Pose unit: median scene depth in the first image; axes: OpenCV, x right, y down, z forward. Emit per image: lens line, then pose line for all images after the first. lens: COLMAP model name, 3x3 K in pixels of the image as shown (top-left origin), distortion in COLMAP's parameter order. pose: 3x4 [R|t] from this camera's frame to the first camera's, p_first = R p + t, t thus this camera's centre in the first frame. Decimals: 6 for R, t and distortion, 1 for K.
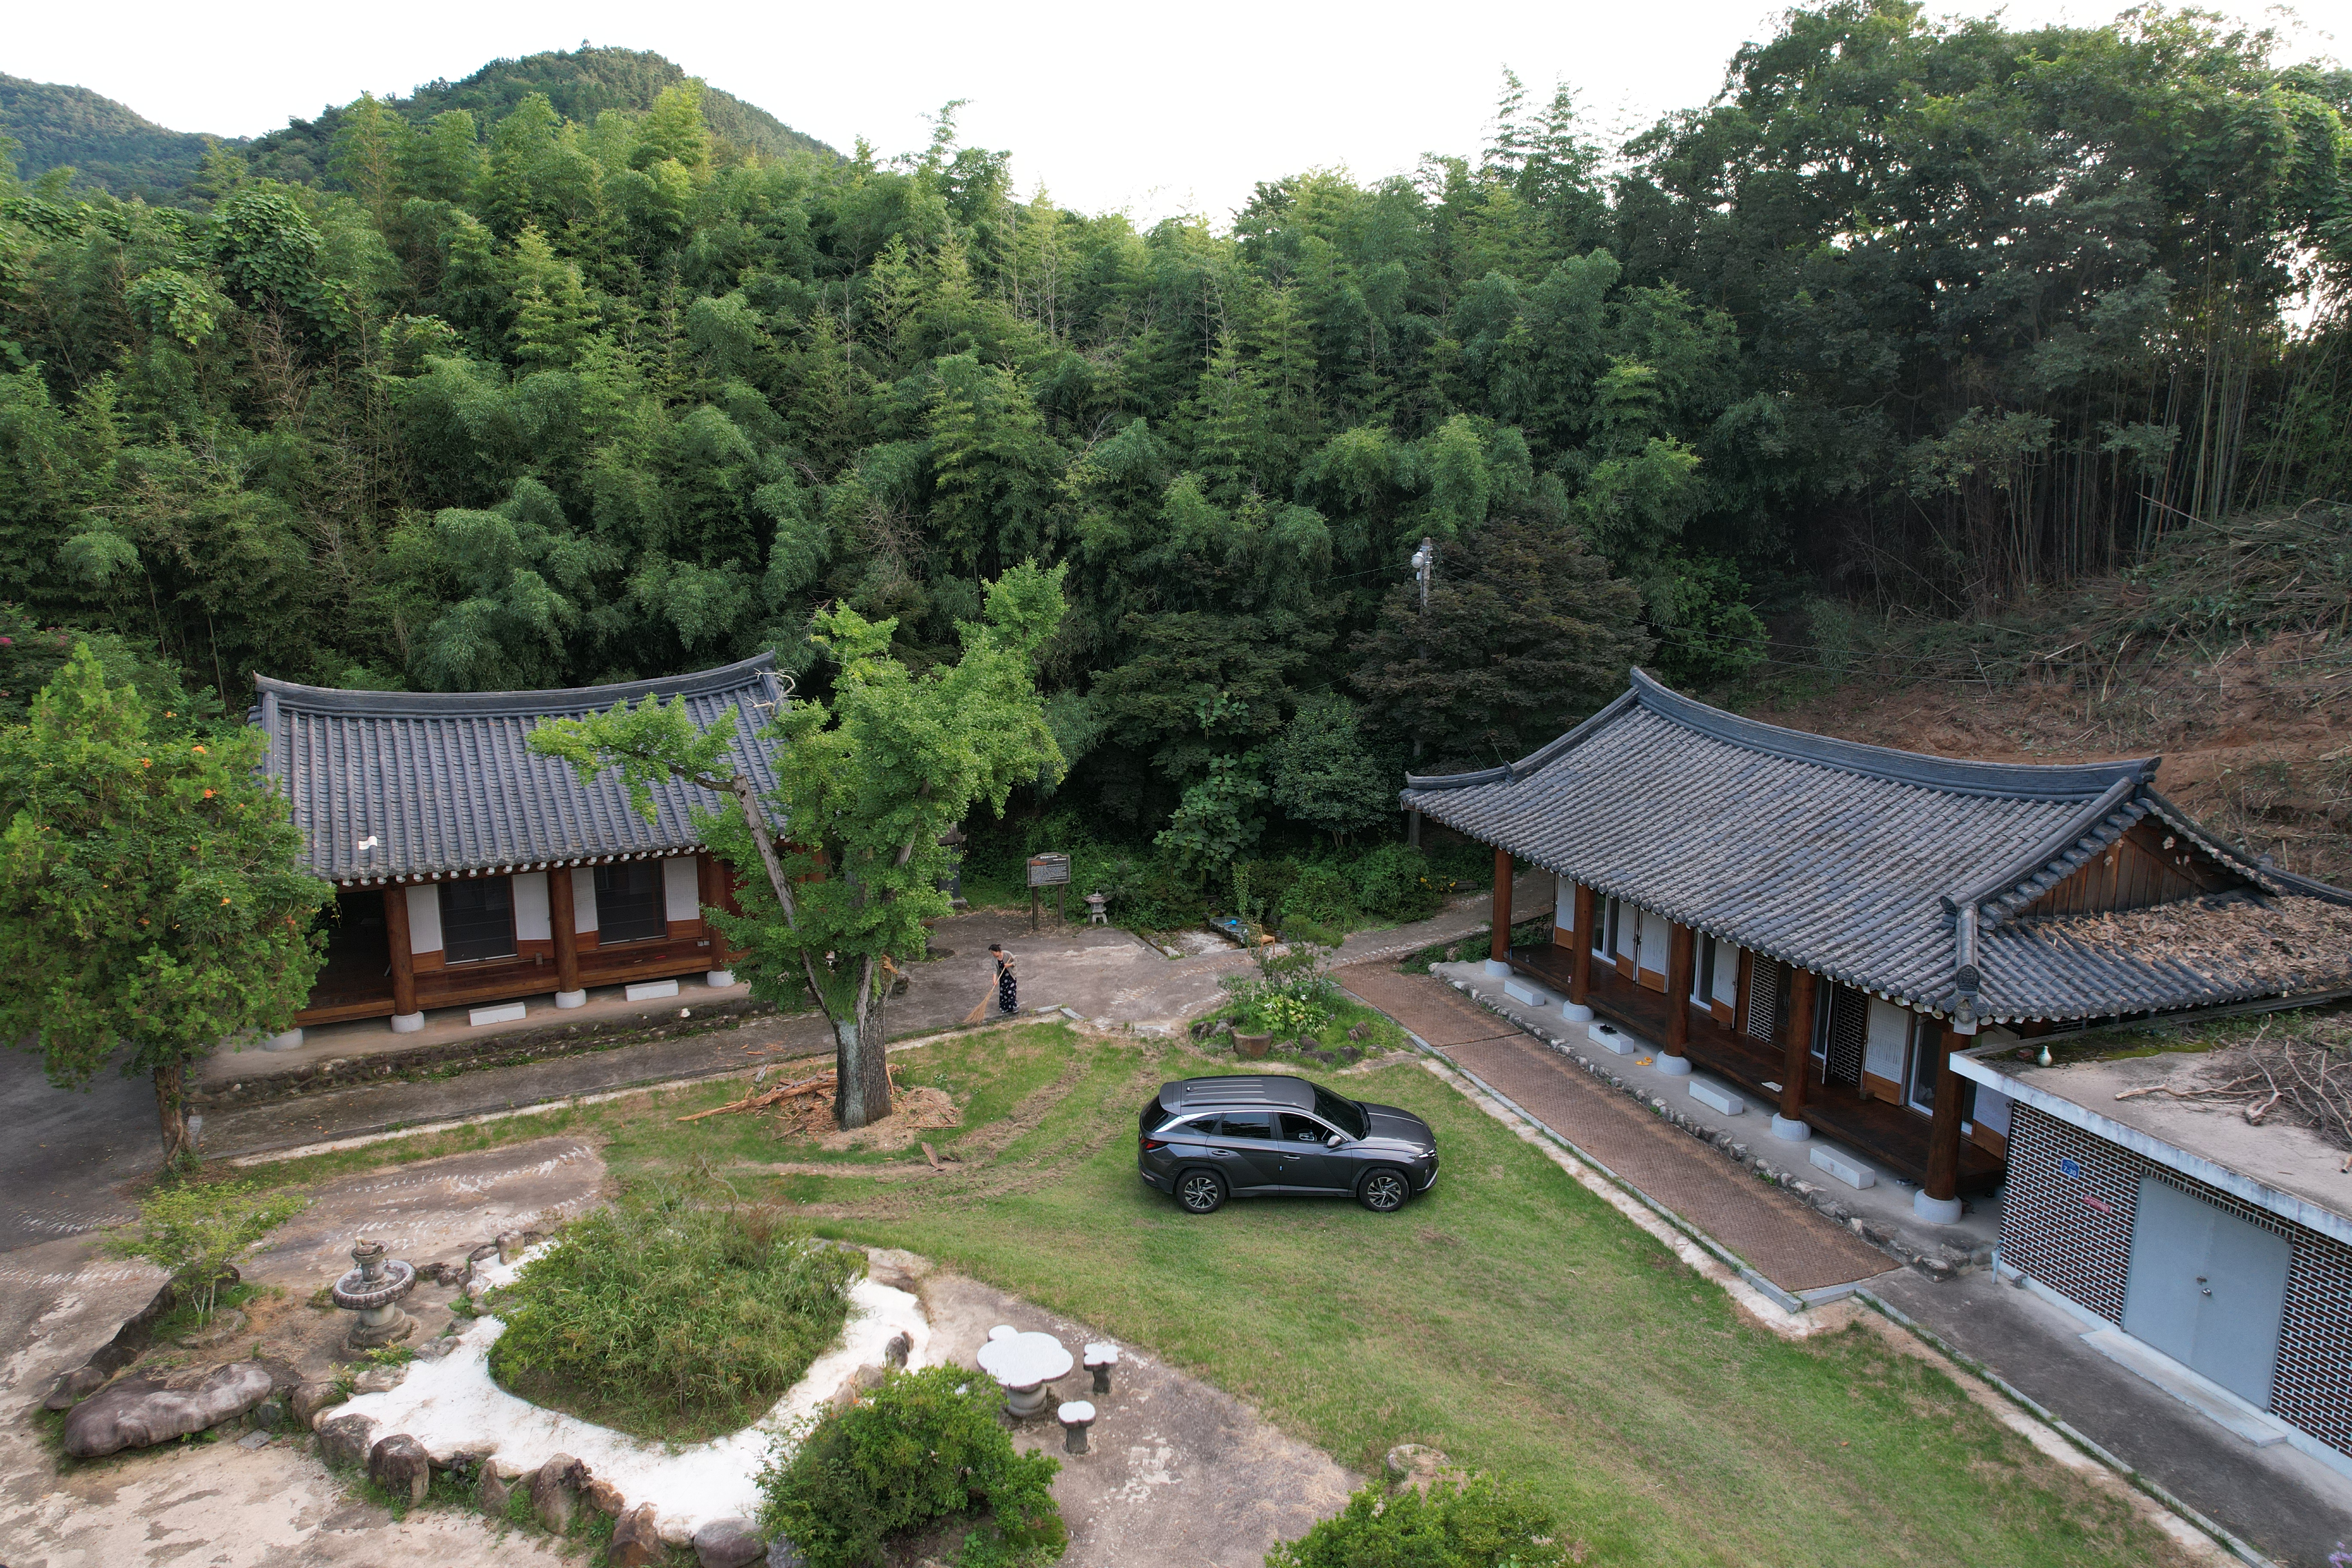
lens RADIAL K [[1525.9, 0, 1176.0], [0, 1525.9, 784.0], [0, 0, 1]] dist [-0.066658, 0.069710]
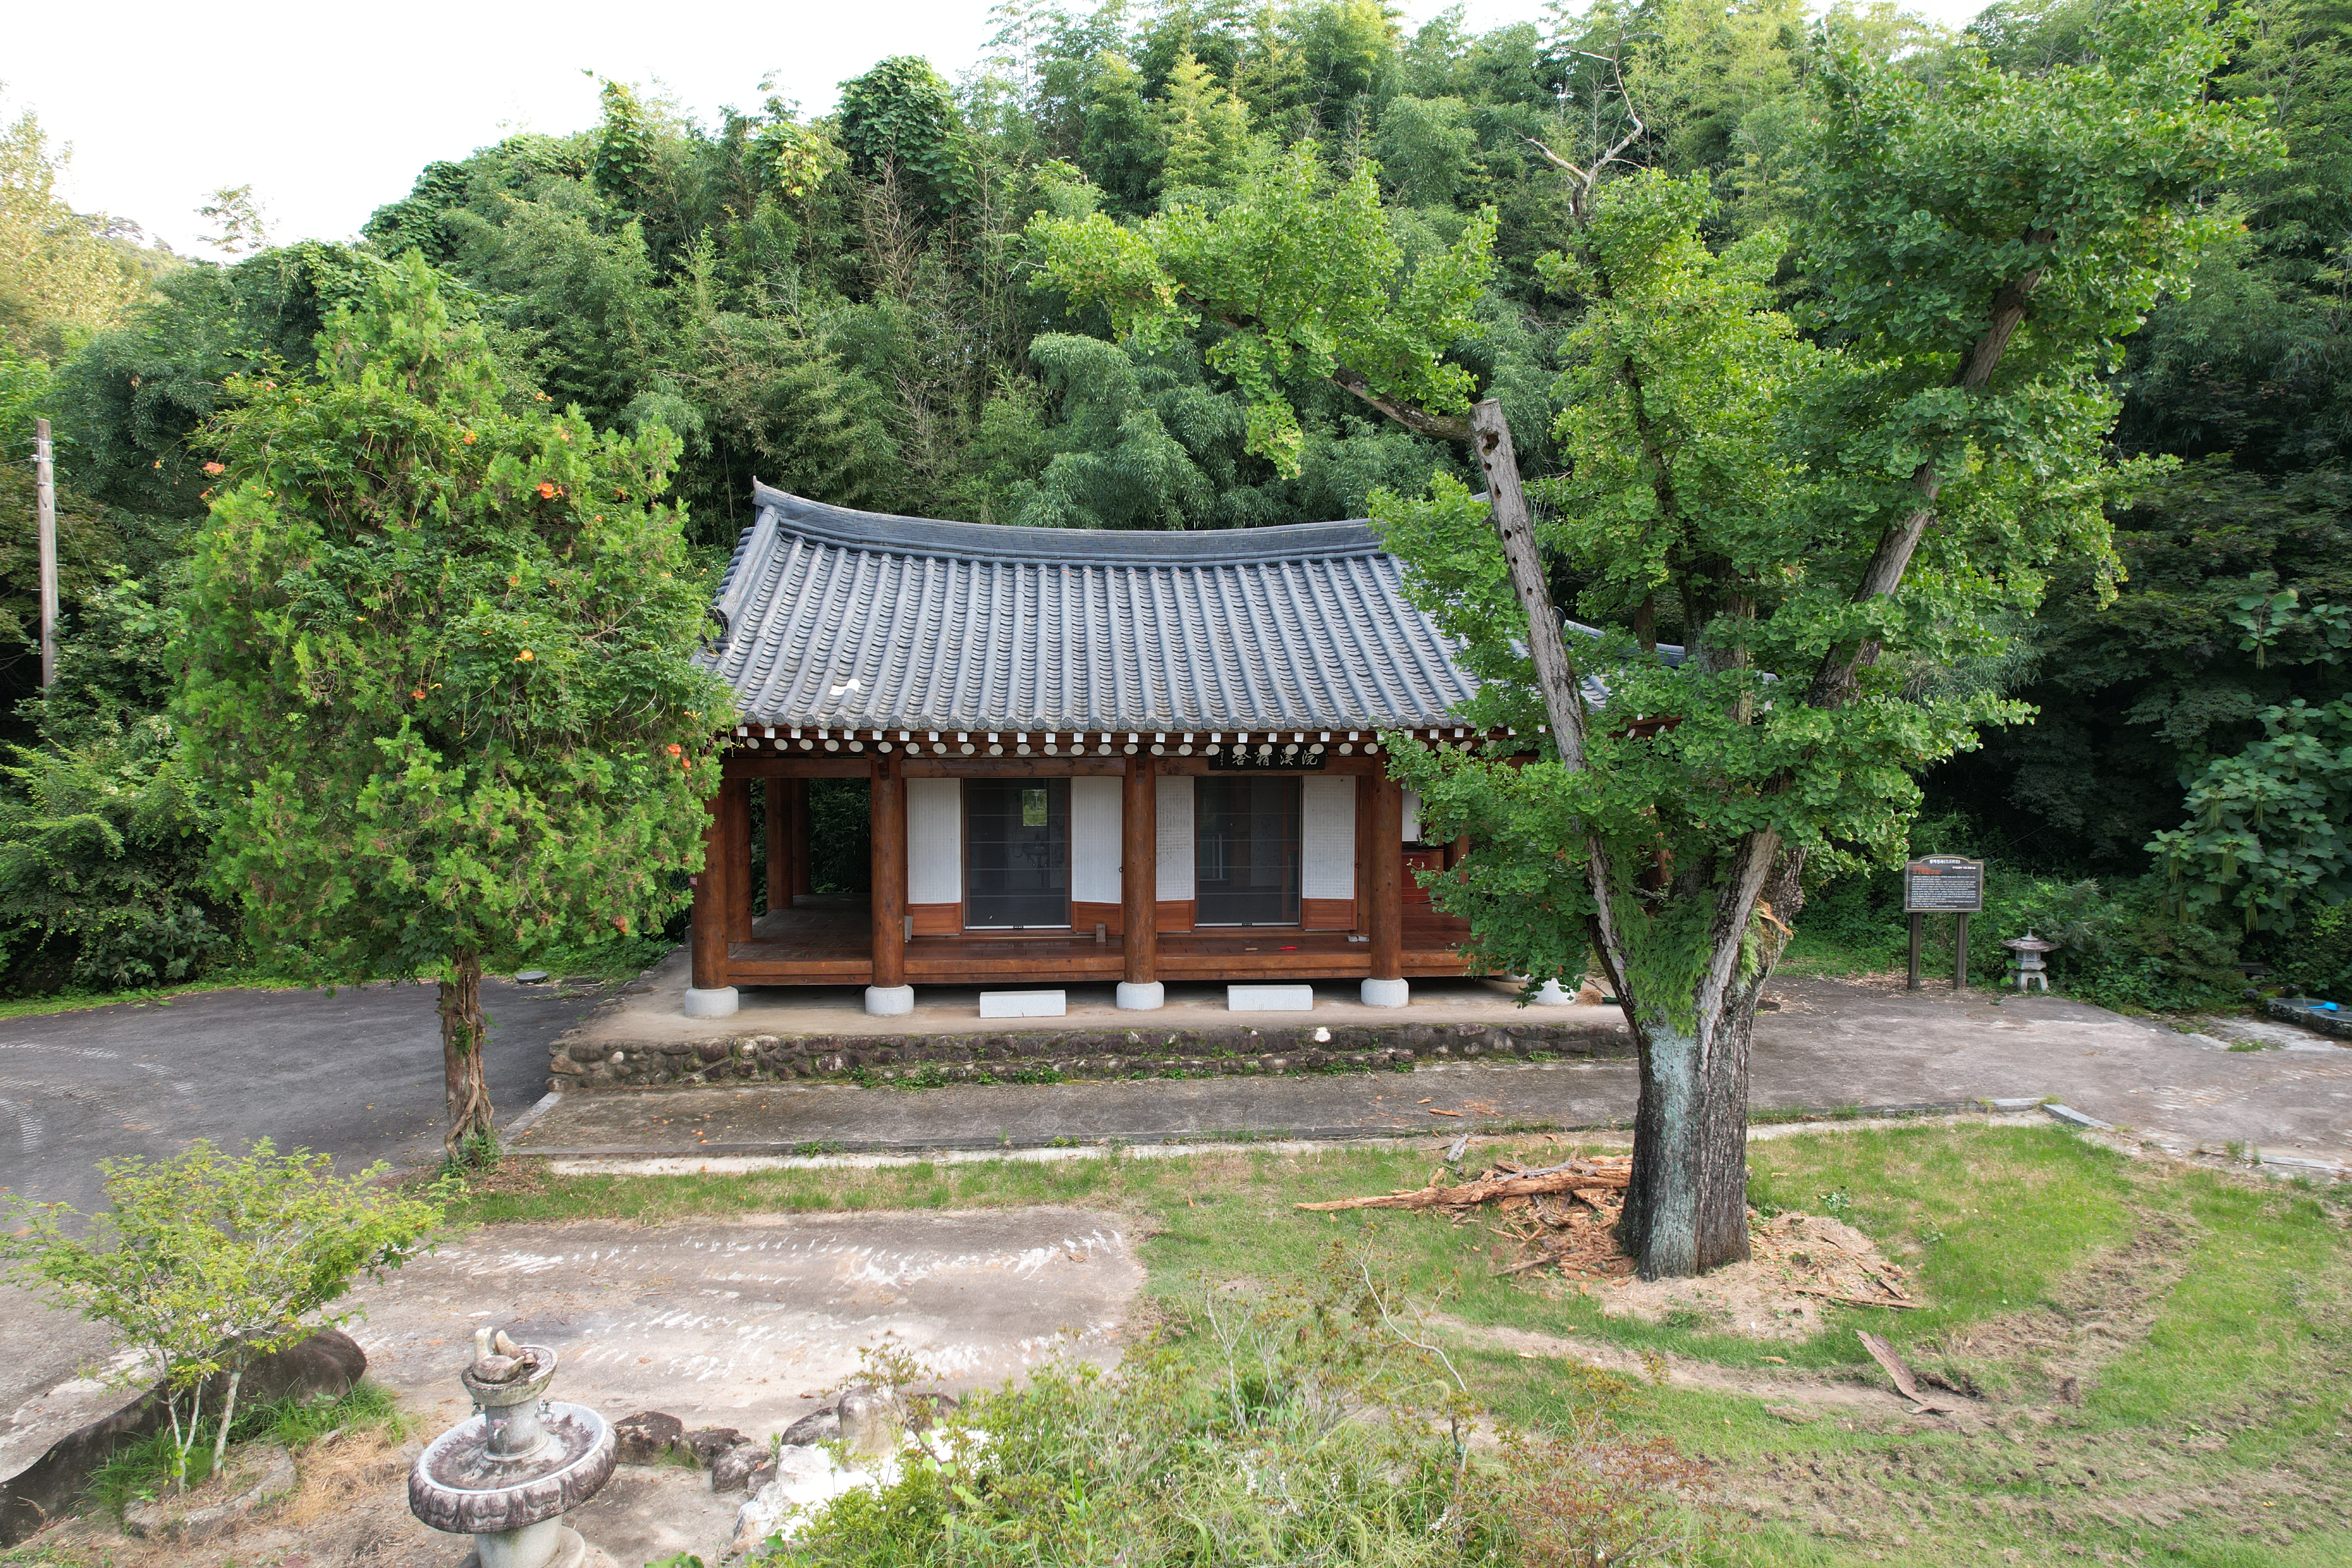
lens RADIAL K [[1525.9, 0, 1176.0], [0, 1525.9, 784.0], [0, 0, 1]] dist [-0.066658, 0.069710]
pose [[0.914996, 0.026031, -0.402623, -0.160429], [-0.073797, 0.991880, -0.103581, 0.131567], [0.396657, 0.124488, 0.909486, 0.488665]]
